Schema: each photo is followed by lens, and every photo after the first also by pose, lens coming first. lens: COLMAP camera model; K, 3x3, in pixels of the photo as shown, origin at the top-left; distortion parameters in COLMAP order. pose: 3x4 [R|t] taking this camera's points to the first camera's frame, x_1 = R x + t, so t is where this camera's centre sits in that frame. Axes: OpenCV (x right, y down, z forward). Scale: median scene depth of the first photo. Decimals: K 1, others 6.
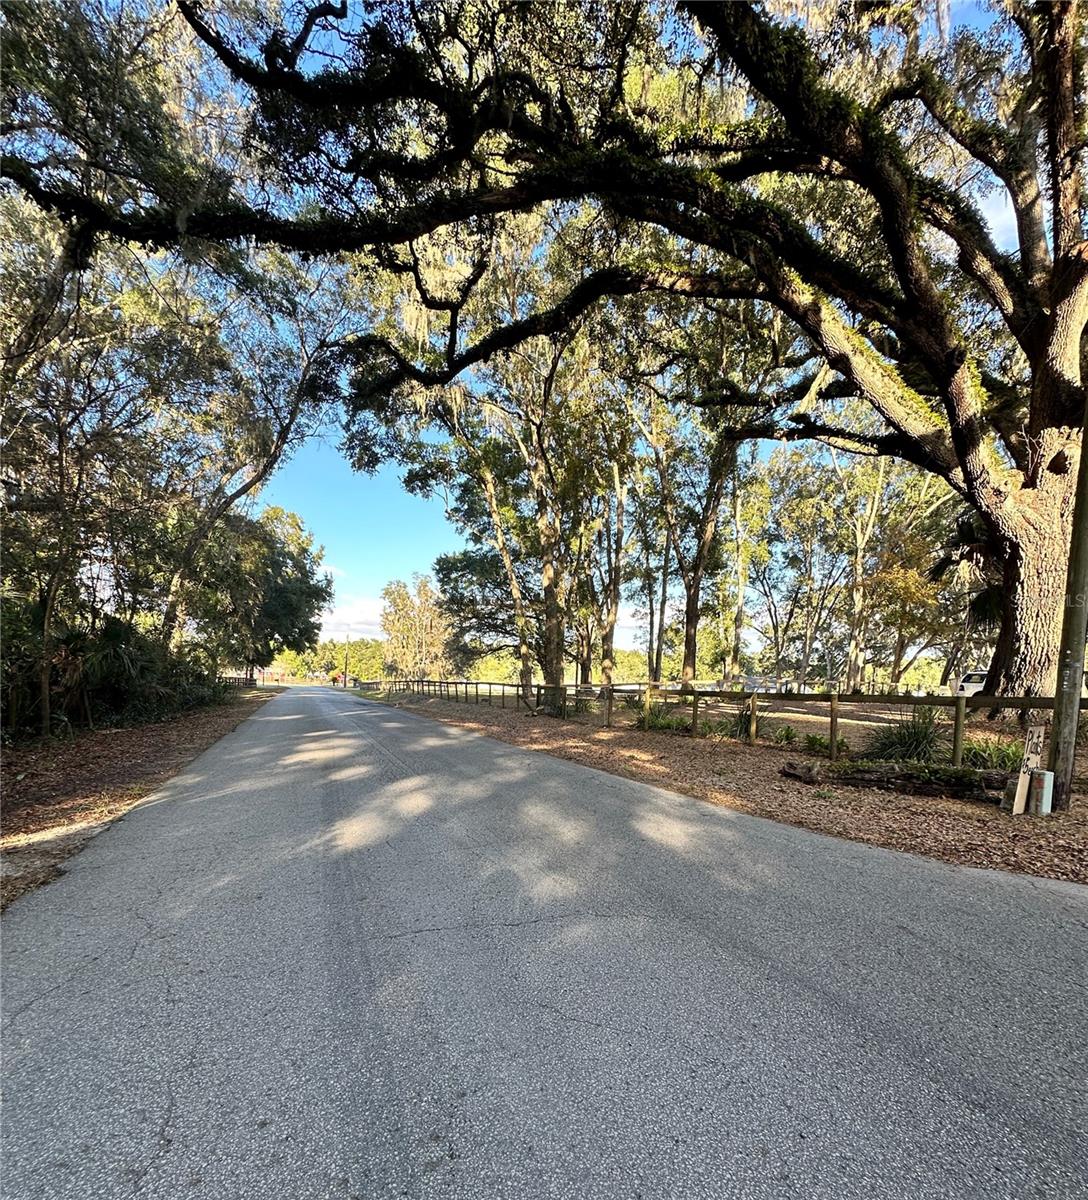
lens RADIAL K [[525.3, 0, 502.9], [0, 525.3, 680.1], [0, 0, 1]] dist [-0.000166, 0.000916]
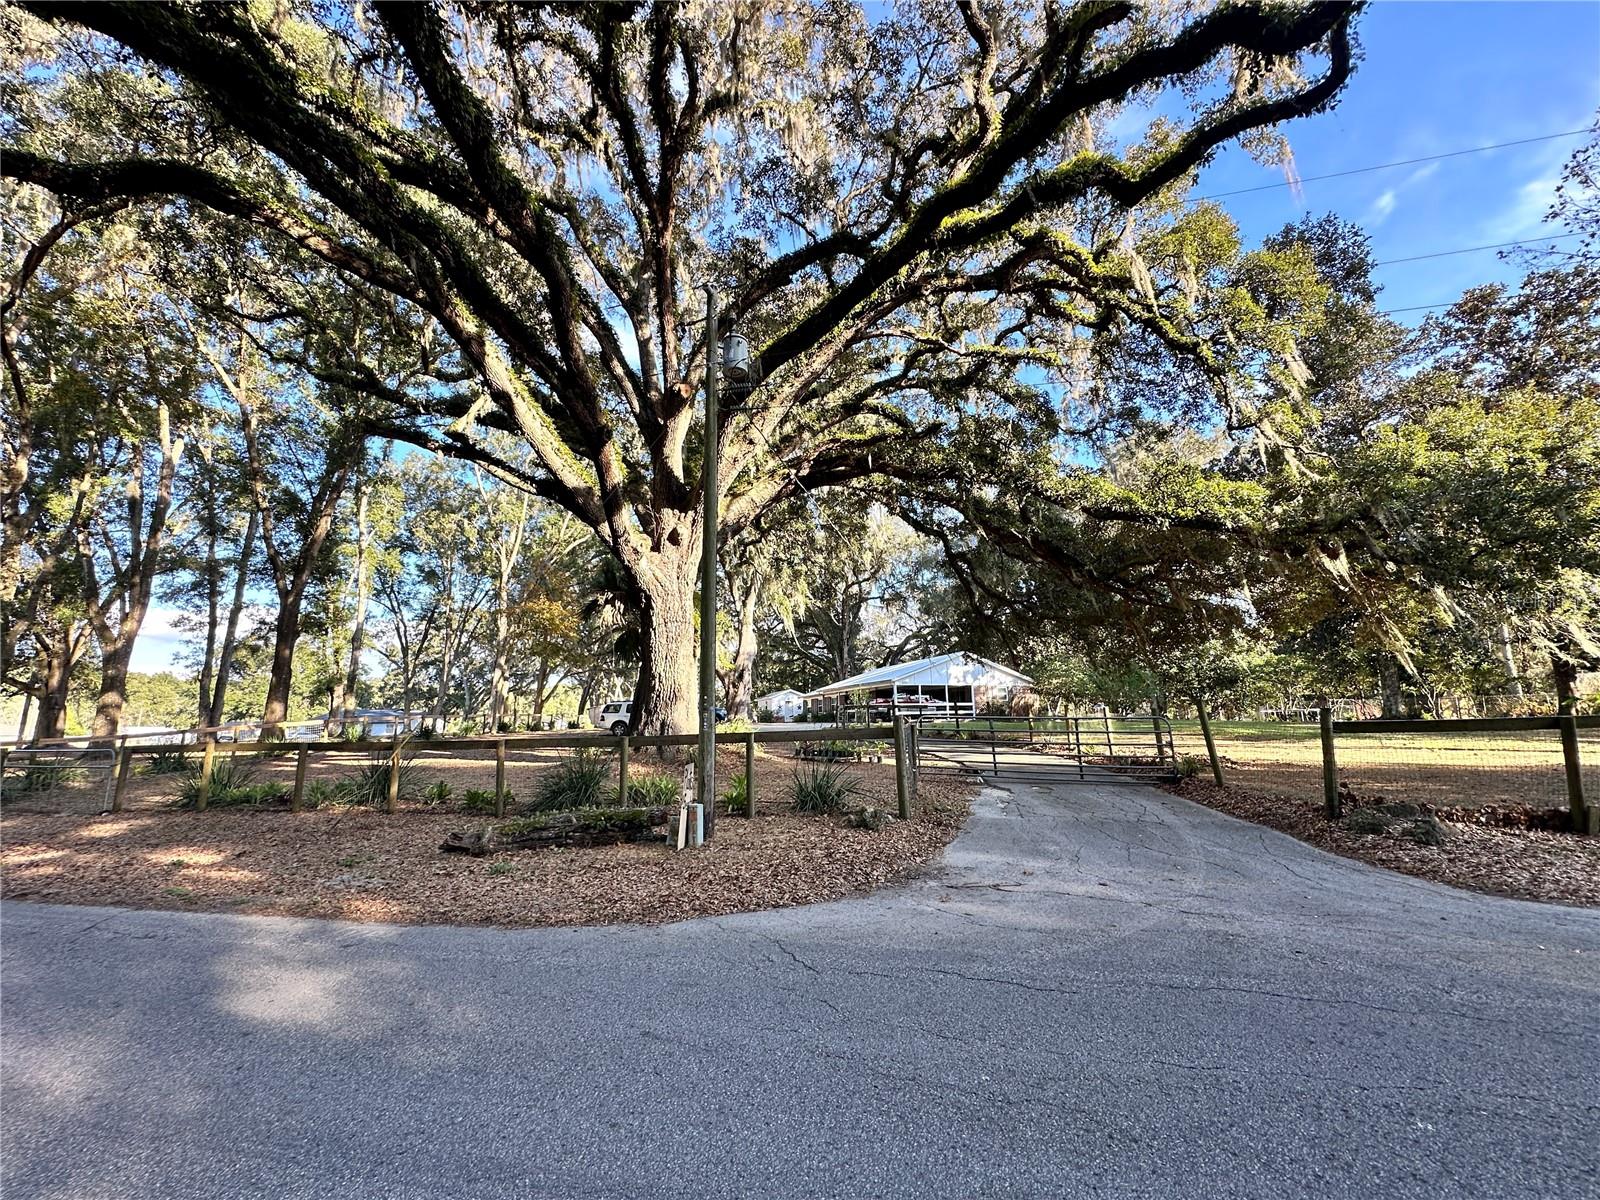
lens RADIAL K [[632.6, 0, 800.0], [0, 632.6, 600.0], [0, 0, 1]] dist [0.002060, -0.000115]
pose [[0.601074, 0.109471, 0.791660, 0.083455], [0.082756, 0.976724, -0.197894, 0.070141], [-0.794897, 0.184464, 0.578024, -0.097459]]
